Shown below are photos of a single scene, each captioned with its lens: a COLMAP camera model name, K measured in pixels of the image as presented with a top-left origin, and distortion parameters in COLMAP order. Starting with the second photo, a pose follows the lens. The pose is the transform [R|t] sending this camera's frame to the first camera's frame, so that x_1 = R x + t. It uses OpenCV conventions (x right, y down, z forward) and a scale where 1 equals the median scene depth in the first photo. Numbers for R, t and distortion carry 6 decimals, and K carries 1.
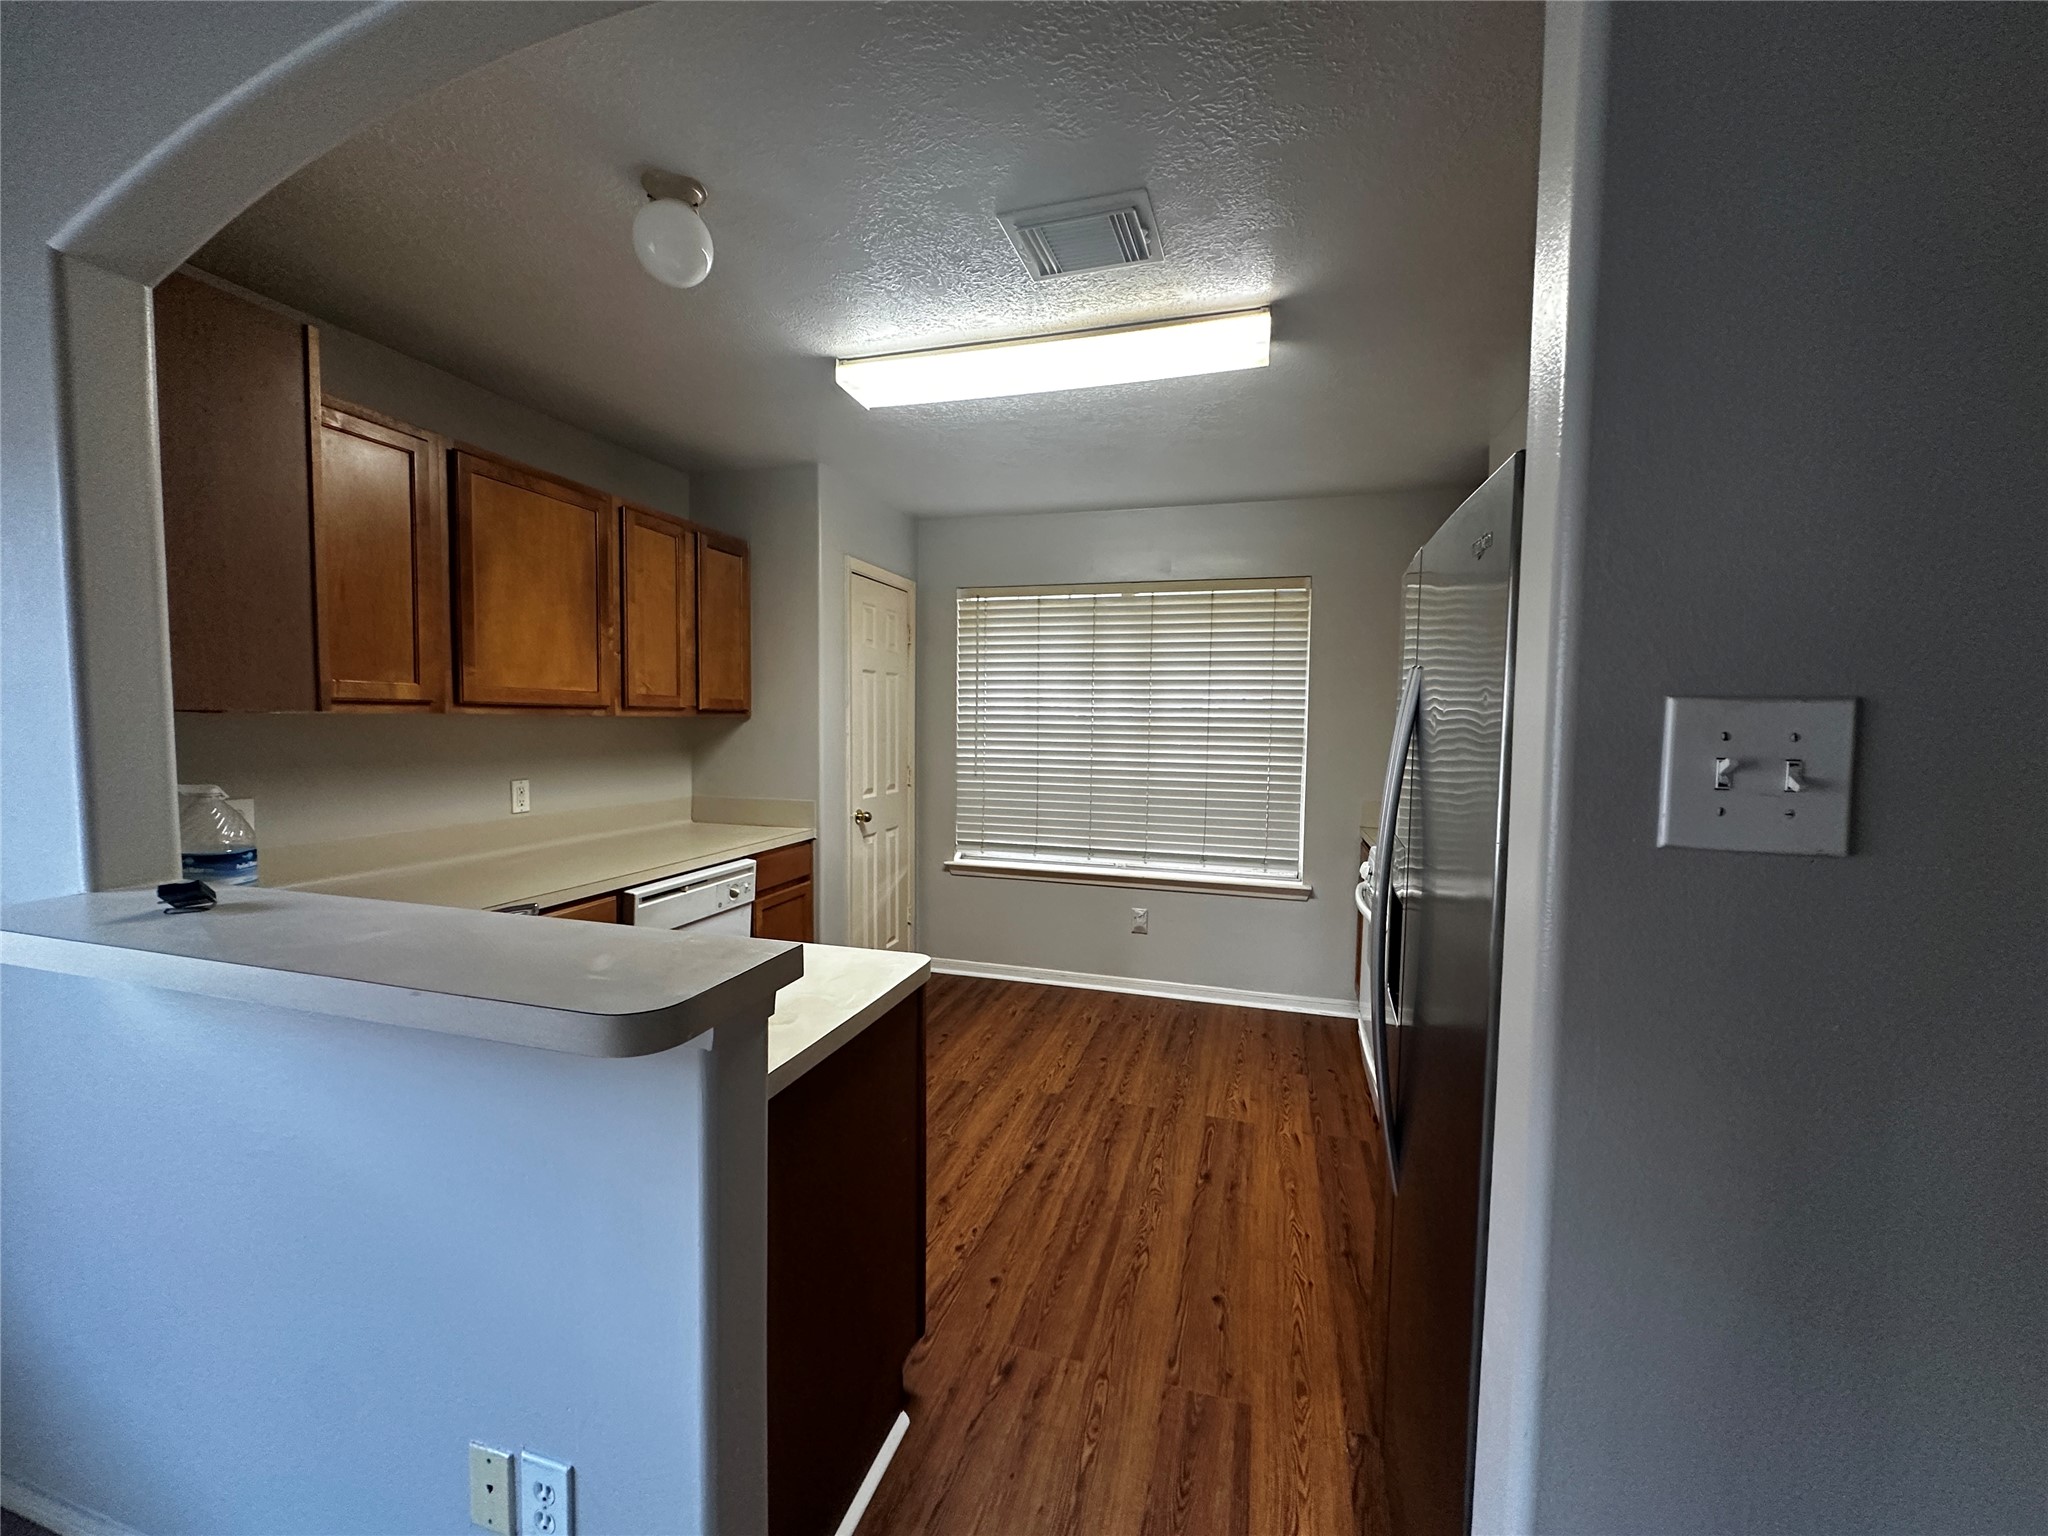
lens RADIAL K [[812.7, 0, 1028.0], [0, 812.7, 770.3], [0, 0, 1]] dist [-0.002680, 0.000851]
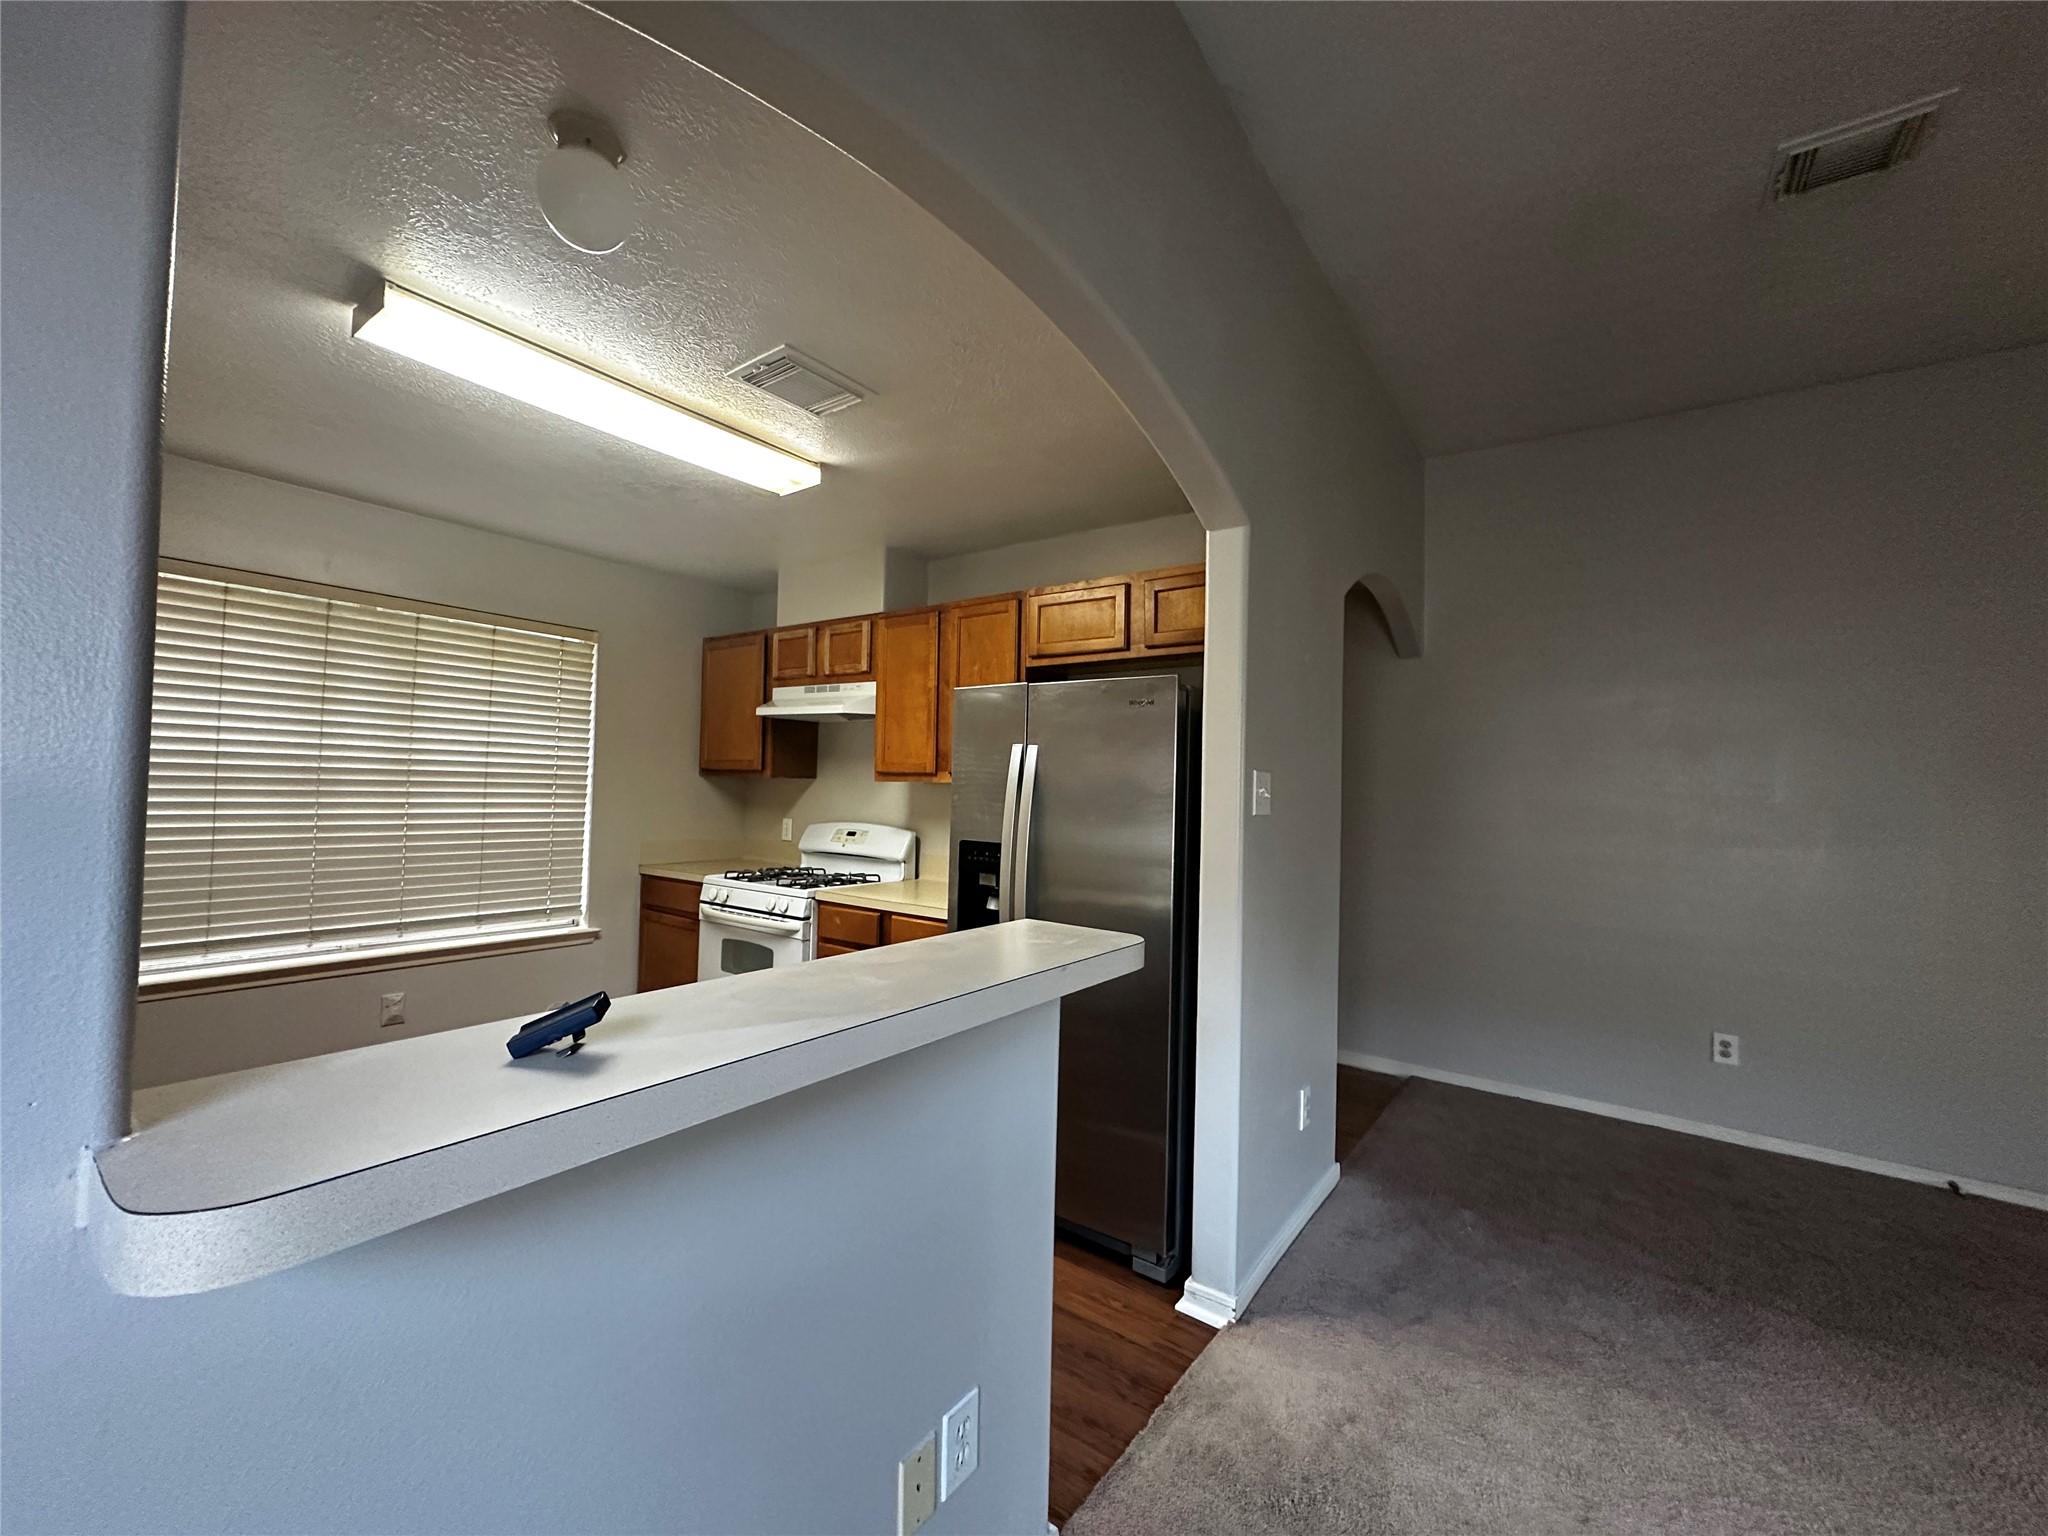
lens RADIAL K [[812.7, 0, 1028.0], [0, 812.7, 770.3], [0, 0, 1]] dist [-0.002680, 0.000851]
pose [[0.334844, 0.018485, 0.942092, -0.594927], [0.040382, 0.998607, -0.033947, -0.000431], [-0.941408, 0.049411, 0.333632, 0.170731]]
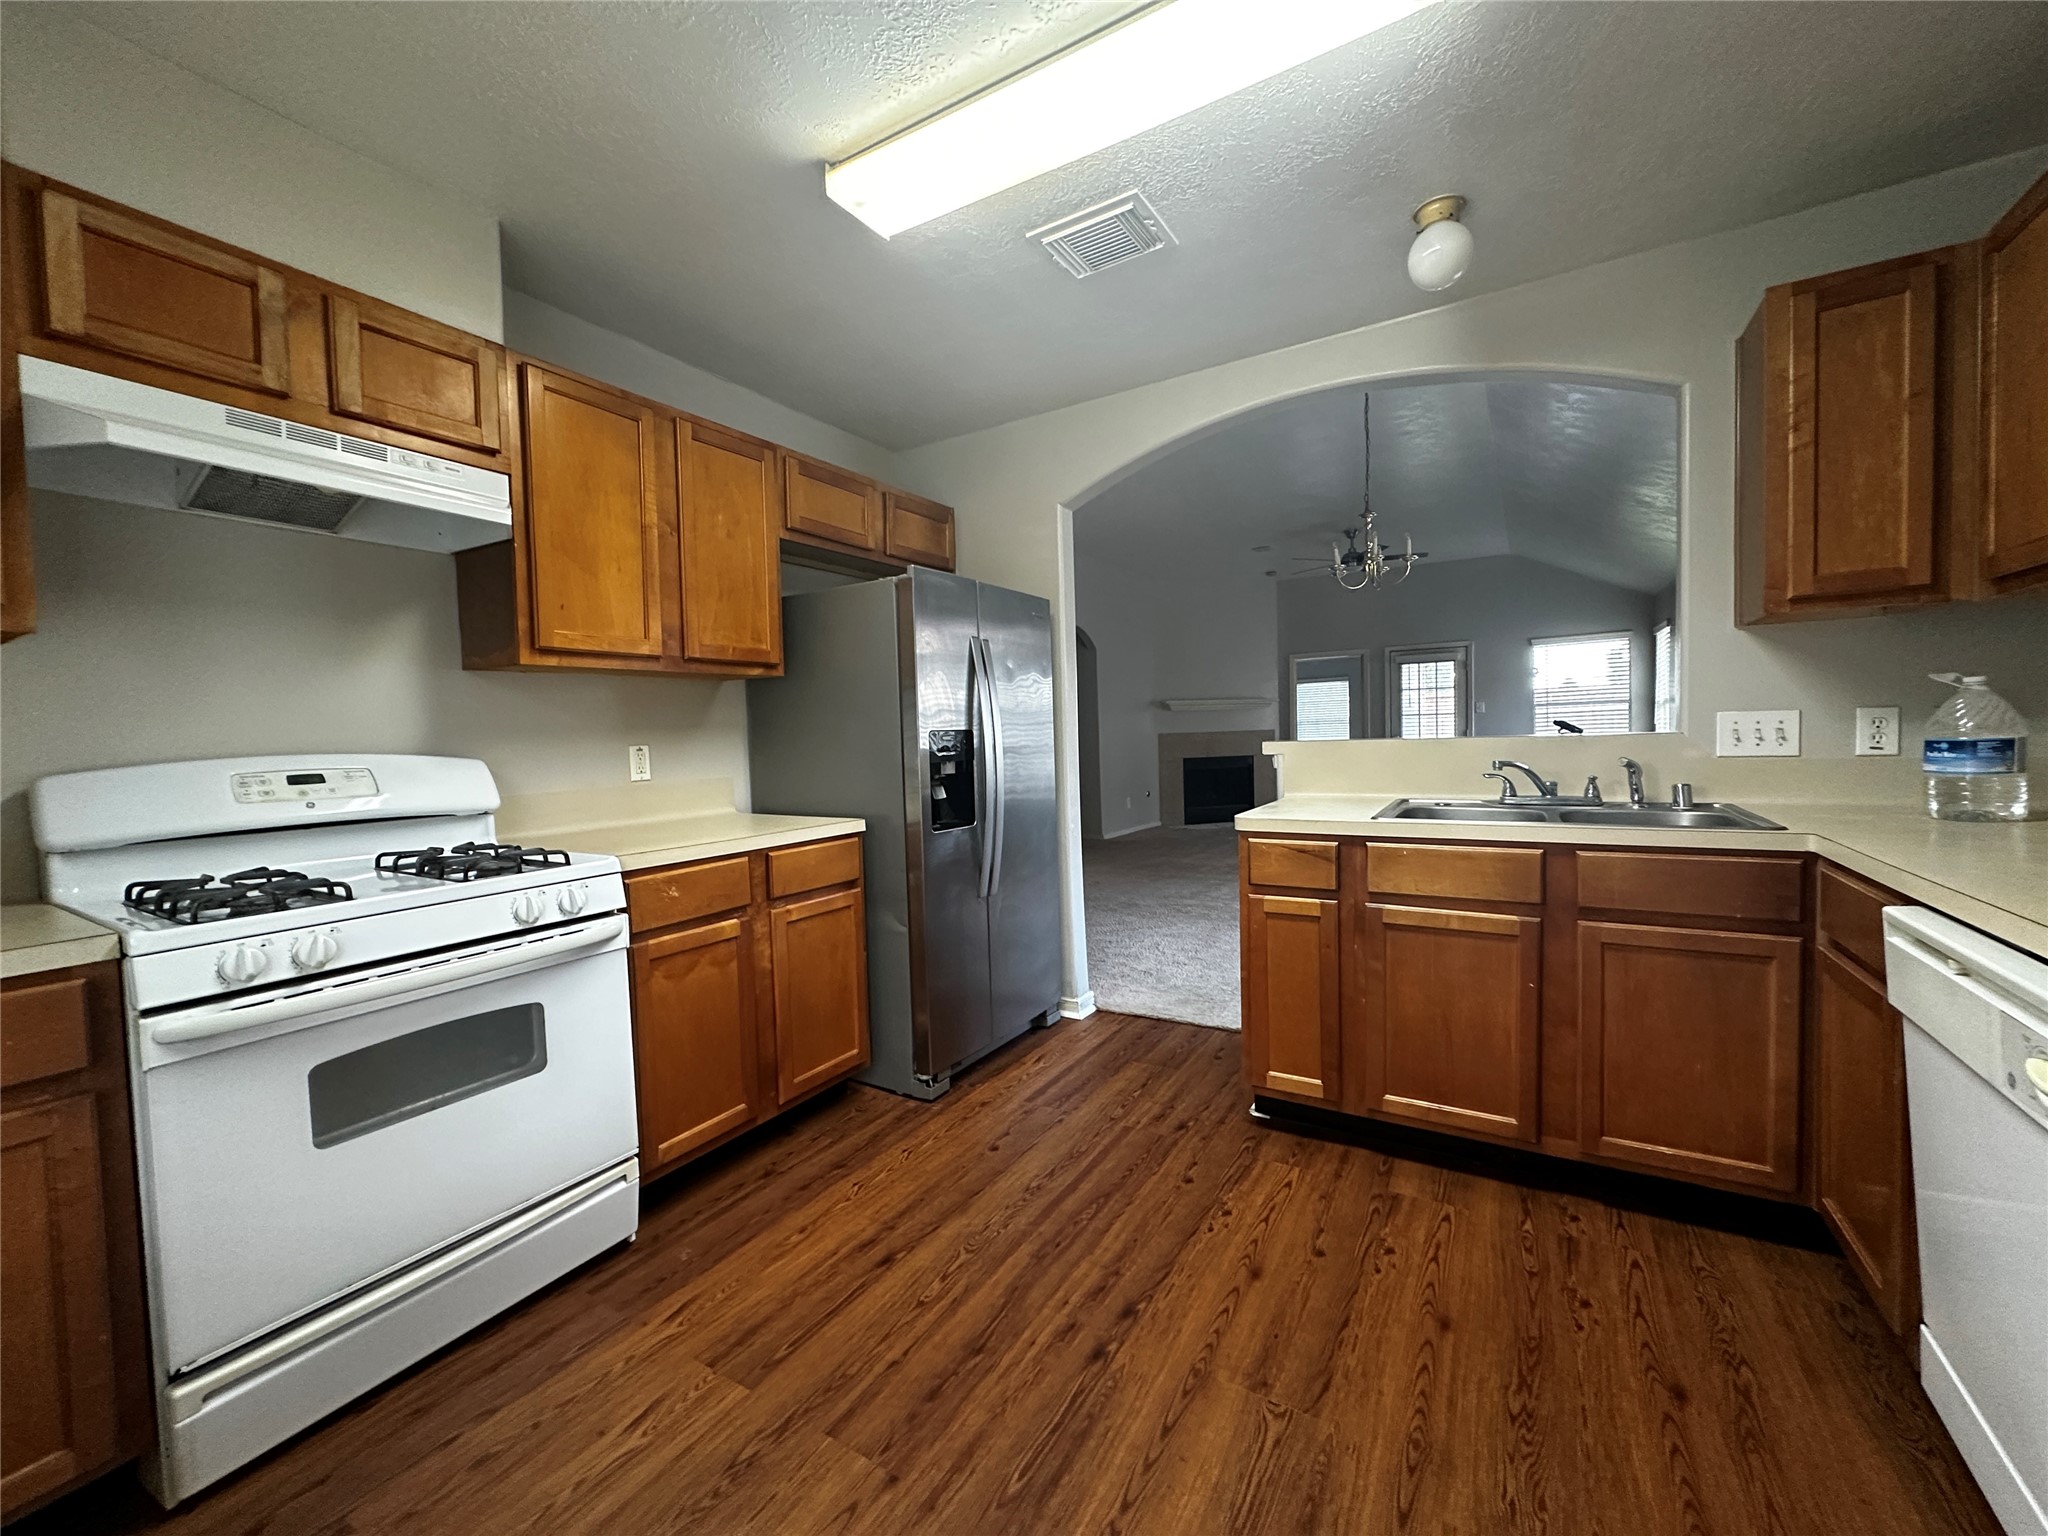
lens RADIAL K [[812.7, 0, 1028.0], [0, 812.7, 770.3], [0, 0, 1]] dist [-0.002680, 0.000851]
pose [[-0.965940, 0.002029, 0.258757, -0.077588], [0.032034, 0.993215, 0.111796, -0.009782], [-0.256774, 0.116277, -0.959451, 1.373670]]
